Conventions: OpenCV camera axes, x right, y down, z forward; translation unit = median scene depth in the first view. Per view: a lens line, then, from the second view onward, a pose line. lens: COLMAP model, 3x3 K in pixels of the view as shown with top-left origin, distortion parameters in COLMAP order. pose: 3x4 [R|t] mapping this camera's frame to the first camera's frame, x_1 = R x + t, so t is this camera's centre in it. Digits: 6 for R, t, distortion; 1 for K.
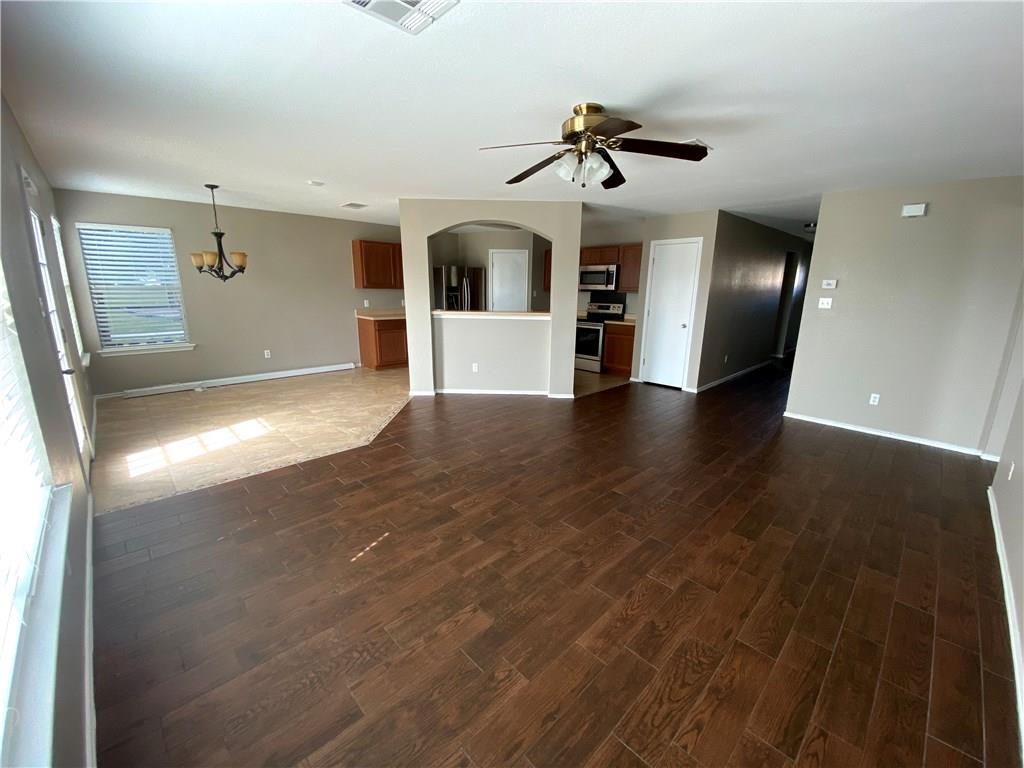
lens RADIAL K [[421.0, 0, 512.0], [0, 421.0, 384.0], [0, 0, 1]] dist [0.017350, -0.018697]
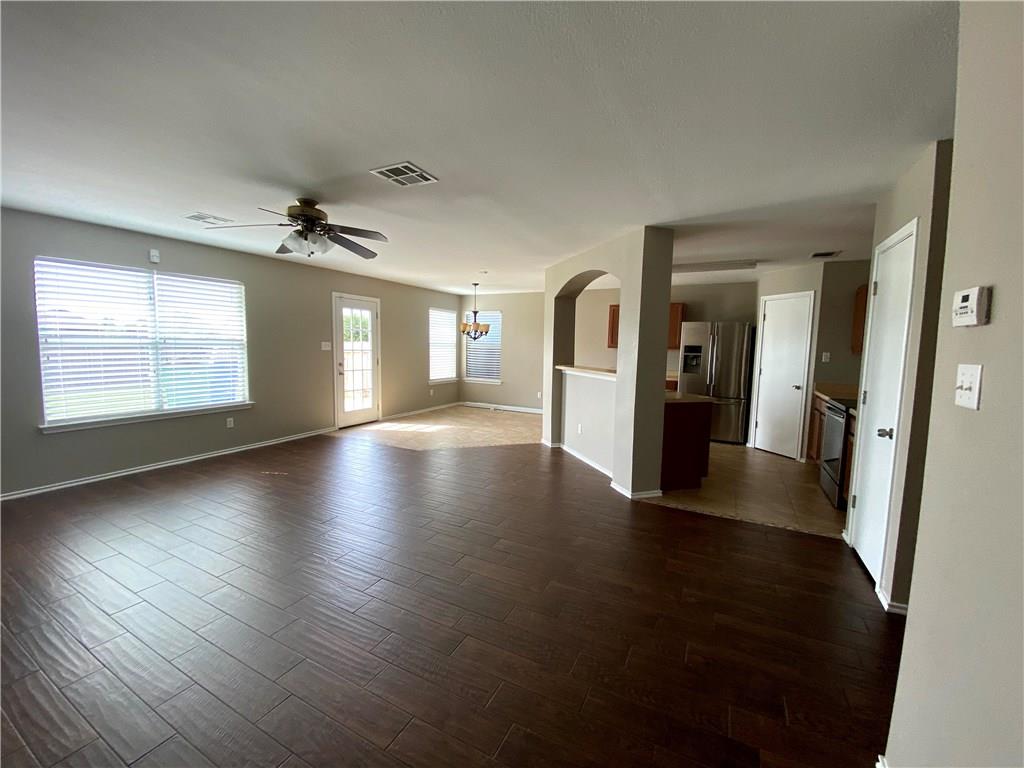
lens RADIAL K [[421.0, 0, 512.0], [0, 421.0, 384.0], [0, 0, 1]] dist [0.017350, -0.018697]
pose [[0.280005, 0.079605, -0.956692, 0.762242], [-0.232342, 0.972548, 0.012922, -0.115536], [0.931458, 0.218662, 0.290814, 0.596772]]
